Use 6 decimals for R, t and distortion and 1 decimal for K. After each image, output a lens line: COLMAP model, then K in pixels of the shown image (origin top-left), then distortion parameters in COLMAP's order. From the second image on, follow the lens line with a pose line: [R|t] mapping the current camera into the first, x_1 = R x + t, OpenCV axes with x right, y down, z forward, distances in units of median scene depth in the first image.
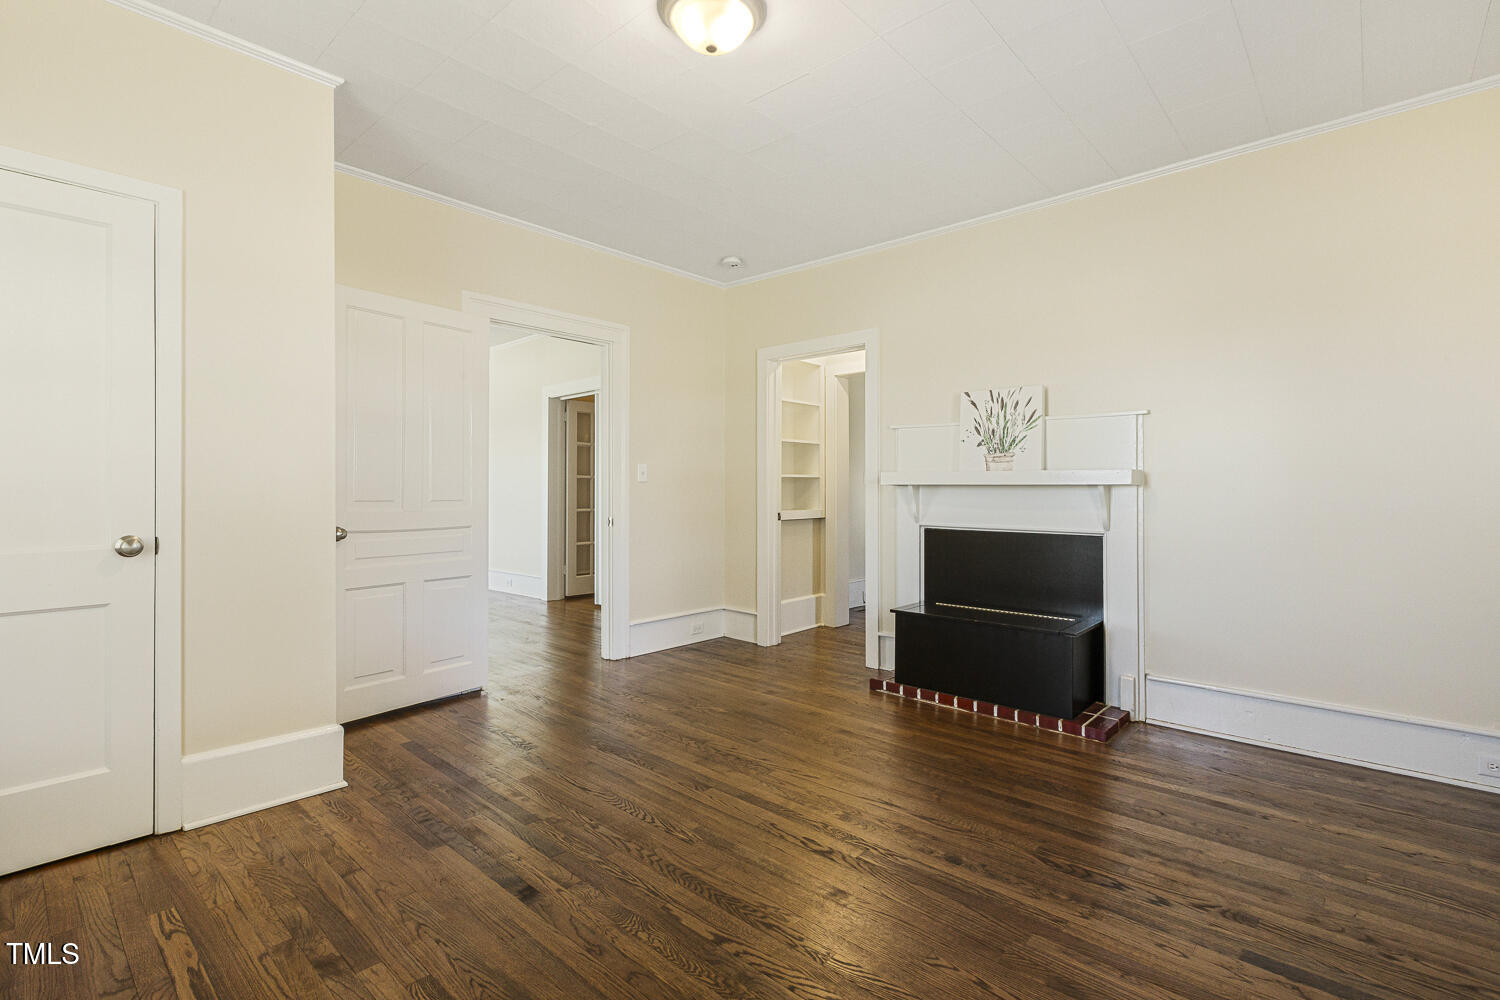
lens RADIAL K [[691.0, 0, 747.2], [0, 691.0, 502.5], [0, 0, 1]] dist [0.000509, 0.000373]
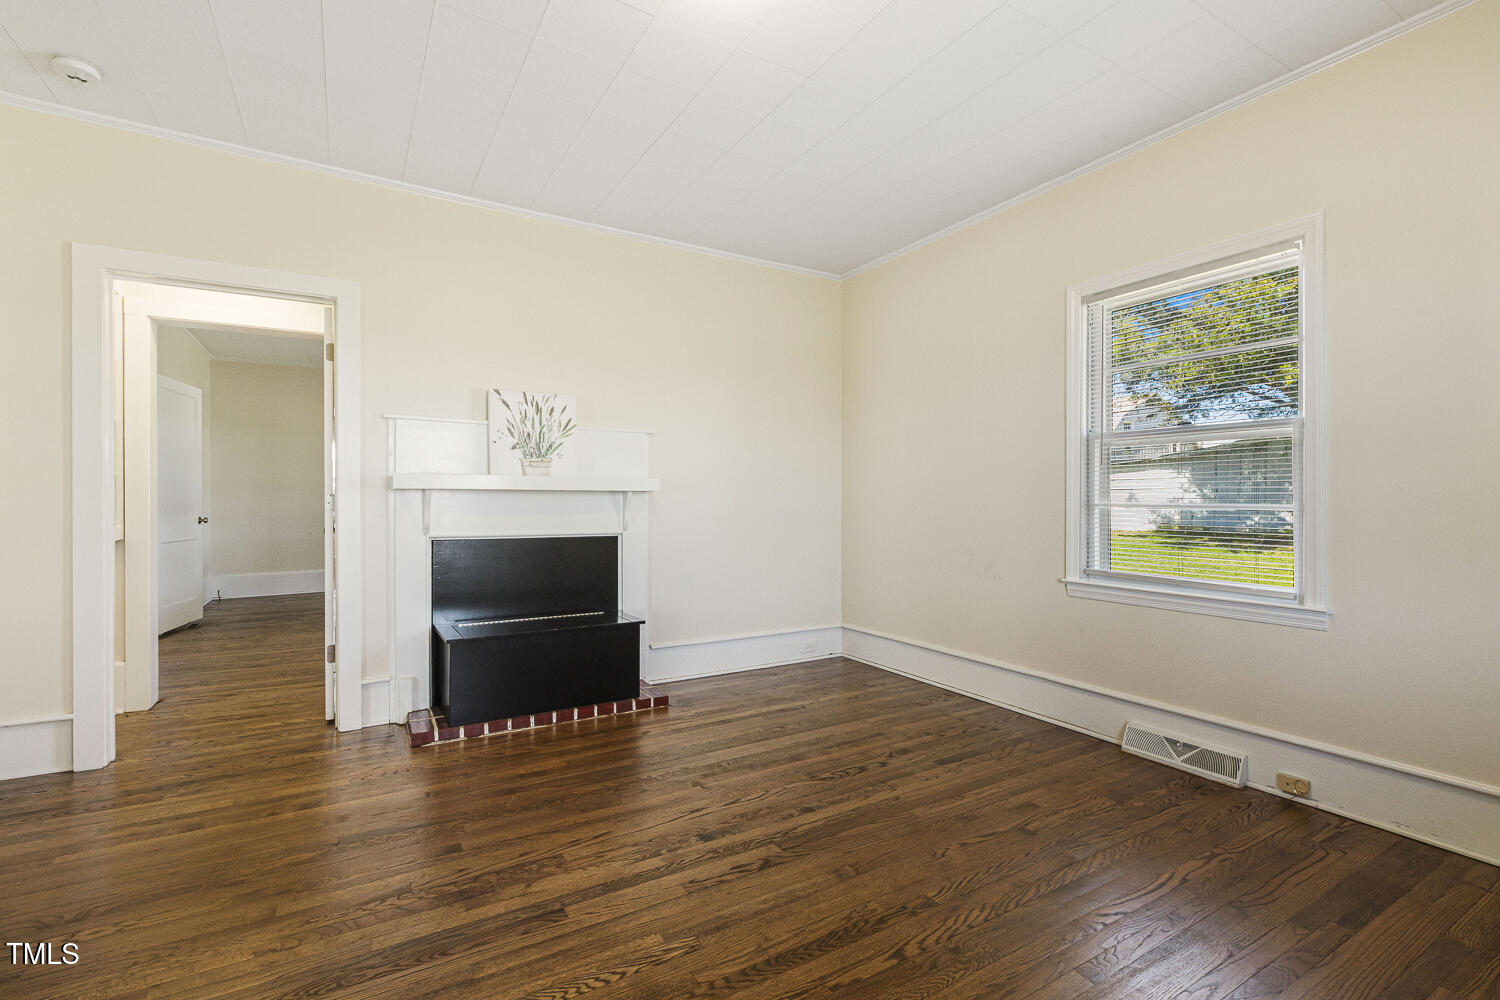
lens RADIAL K [[678.4, 0, 751.0], [0, 678.4, 509.6], [0, 0, 1]] dist [-0.002383, -0.000524]
pose [[0.286686, -0.016056, 0.957890, -0.699948], [0.013272, 0.999830, 0.012787, -0.008884], [-0.957933, 0.009047, 0.286850, 0.639615]]
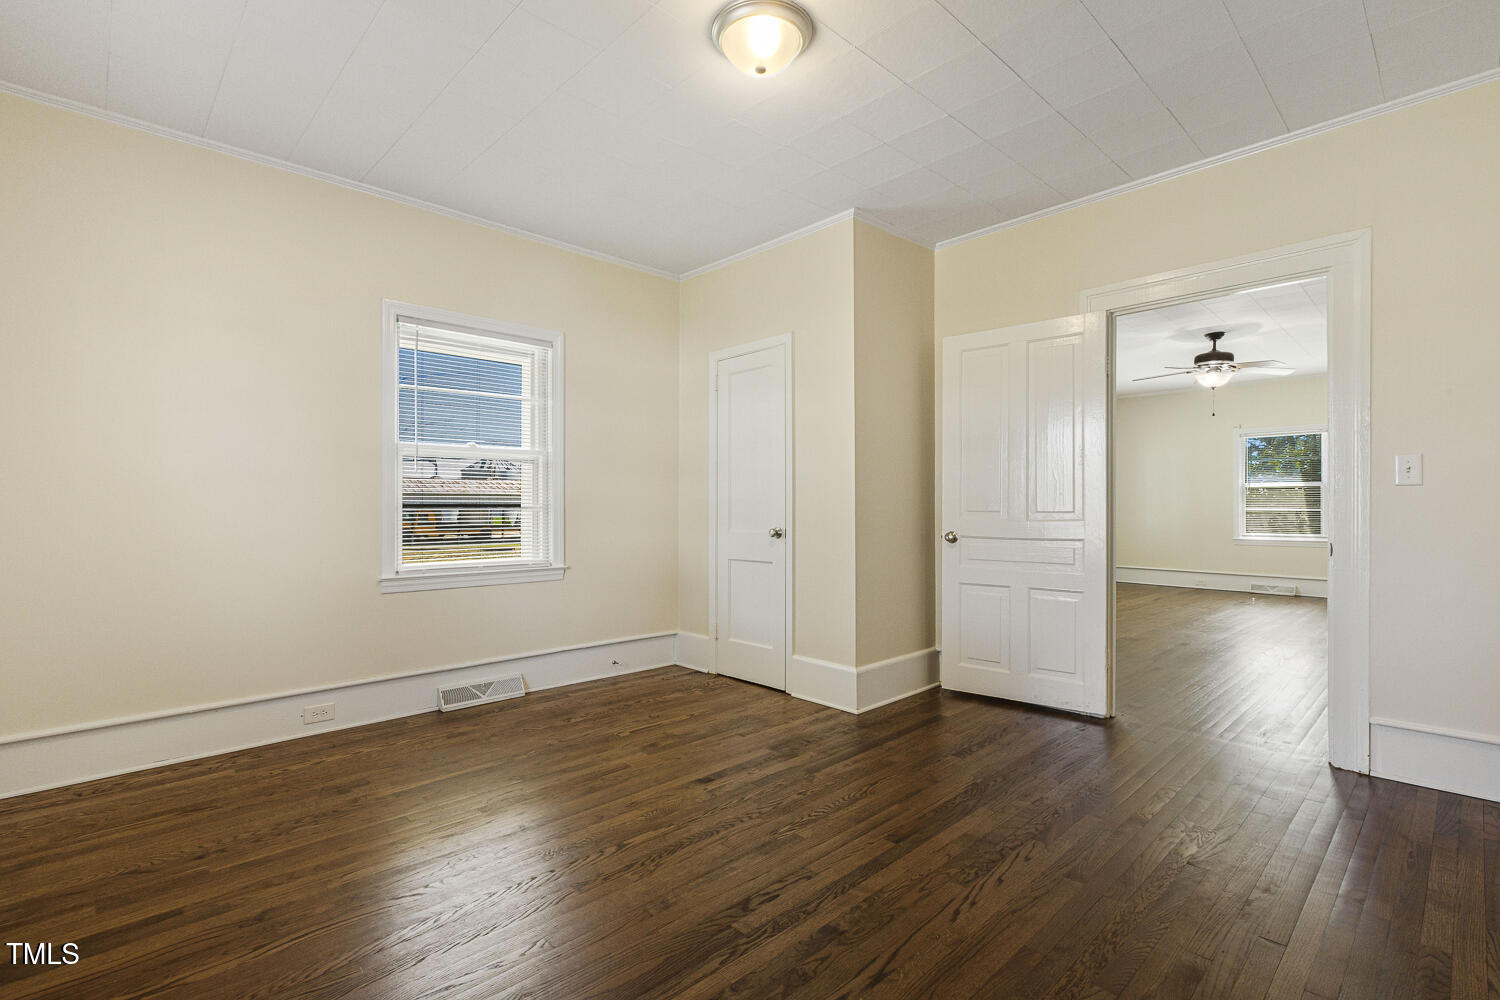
lens RADIAL K [[691.0, 0, 747.2], [0, 691.0, 502.5], [0, 0, 1]] dist [0.000509, 0.000373]
pose [[-0.067903, -0.005058, -0.997679, 0.865588], [-0.013407, 0.999901, -0.004157, -0.006677], [0.997602, 0.013094, -0.067964, 0.914361]]
